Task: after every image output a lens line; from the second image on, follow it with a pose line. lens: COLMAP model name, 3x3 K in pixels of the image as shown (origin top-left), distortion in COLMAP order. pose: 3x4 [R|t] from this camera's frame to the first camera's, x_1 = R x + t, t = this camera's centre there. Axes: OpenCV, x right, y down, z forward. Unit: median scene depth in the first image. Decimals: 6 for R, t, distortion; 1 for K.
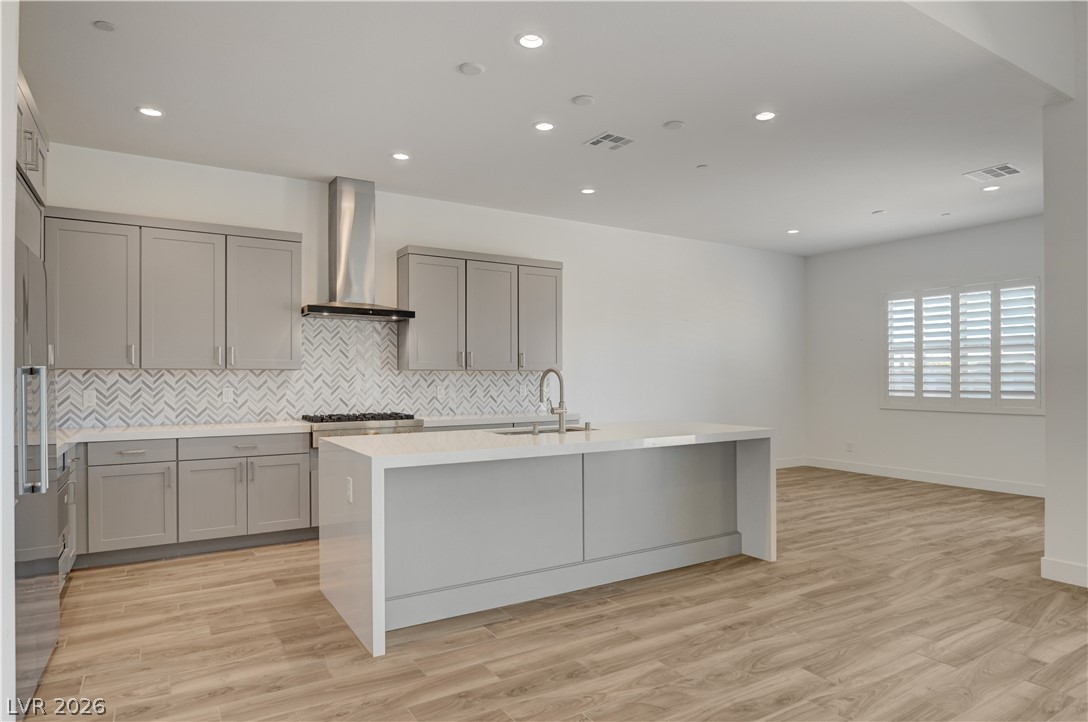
lens RADIAL K [[632.2, 0, 556.2], [0, 632.2, 375.3], [0, 0, 1]] dist [-0.016064, -0.000264]
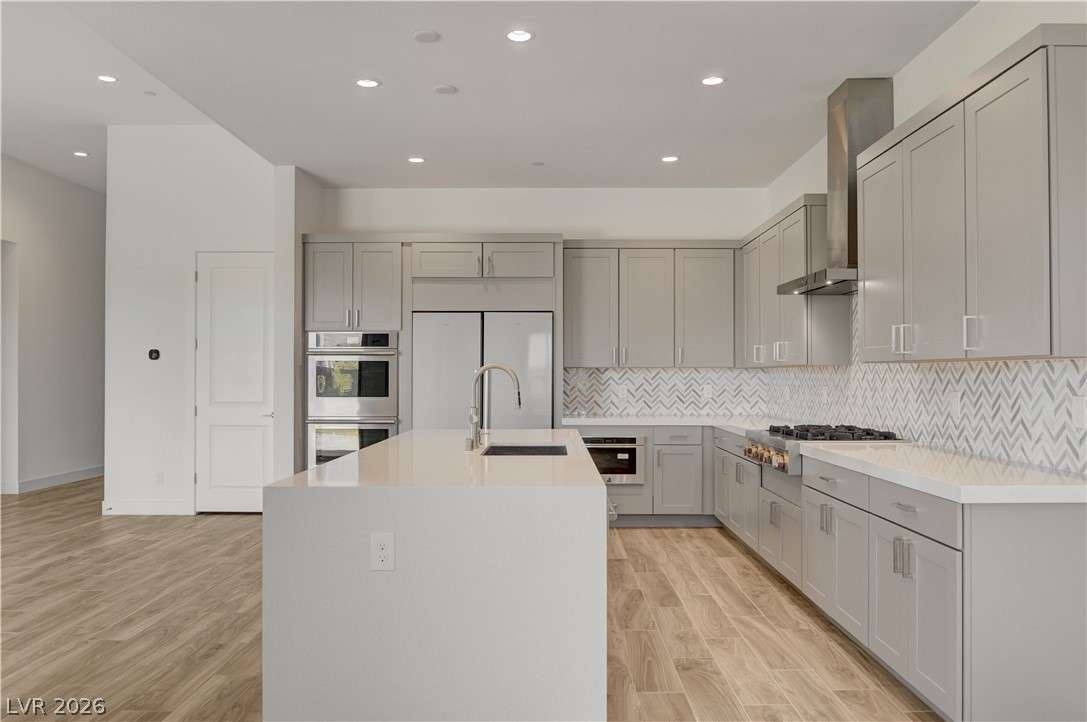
lens RADIAL K [[798.6, 0, 548.9], [0, 798.6, 365.4], [0, 0, 1]] dist [-0.027304, 0.001989]
pose [[-0.534868, -0.006705, -0.844909, 0.764237], [0.004645, 0.999930, -0.010875, 0.001295], [0.844923, -0.009741, -0.534800, 1.557996]]
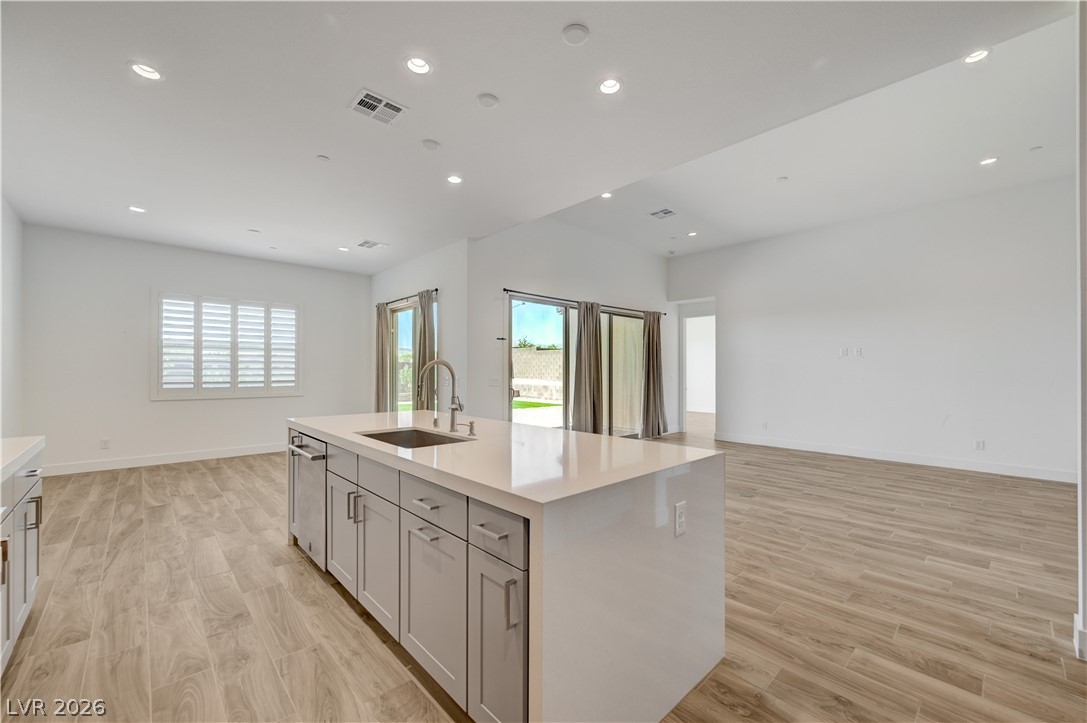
lens RADIAL K [[435.4, 0, 549.1], [0, 435.4, 370.4], [0, 0, 1]] dist [-0.003699, -0.000064]
pose [[-0.193623, 0.004115, 0.981067, -0.618956], [-0.005353, 0.999972, -0.005251, 0.005736], [-0.981061, -0.006269, -0.193595, 0.961508]]
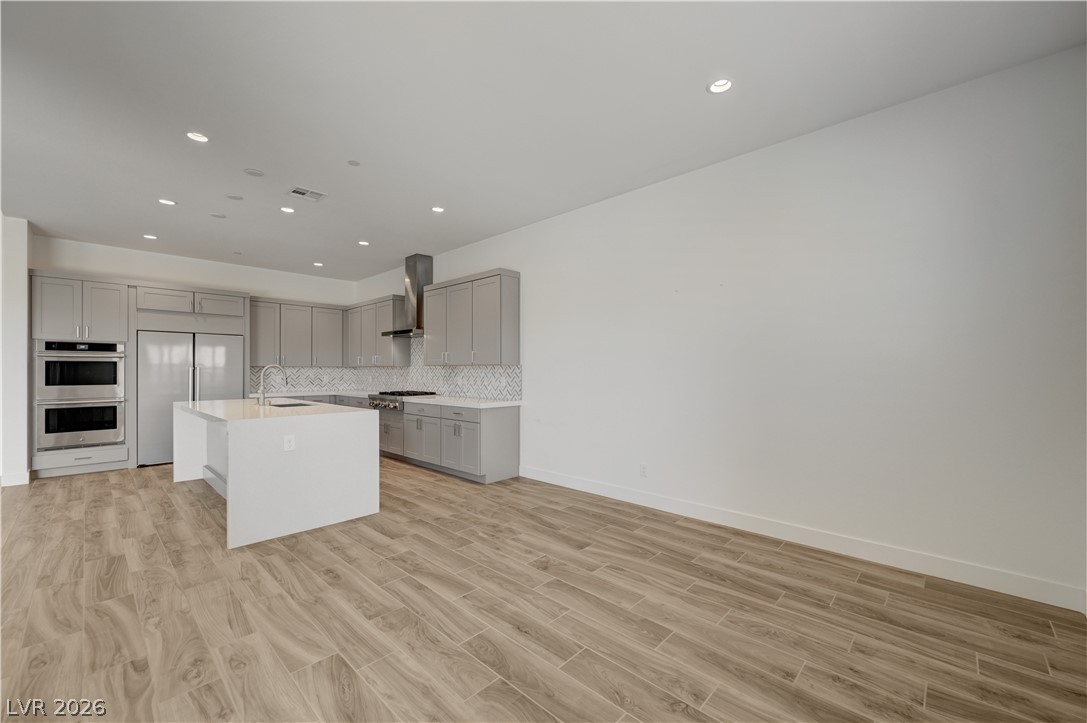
lens RADIAL K [[435.4, 0, 549.1], [0, 435.4, 370.4], [0, 0, 1]] dist [-0.003699, -0.000064]
pose [[0.256489, 0.002314, -0.966544, 1.216193], [0.002809, 0.999991, 0.003140, 0.001223], [0.966543, -0.003520, 0.256480, 1.379121]]
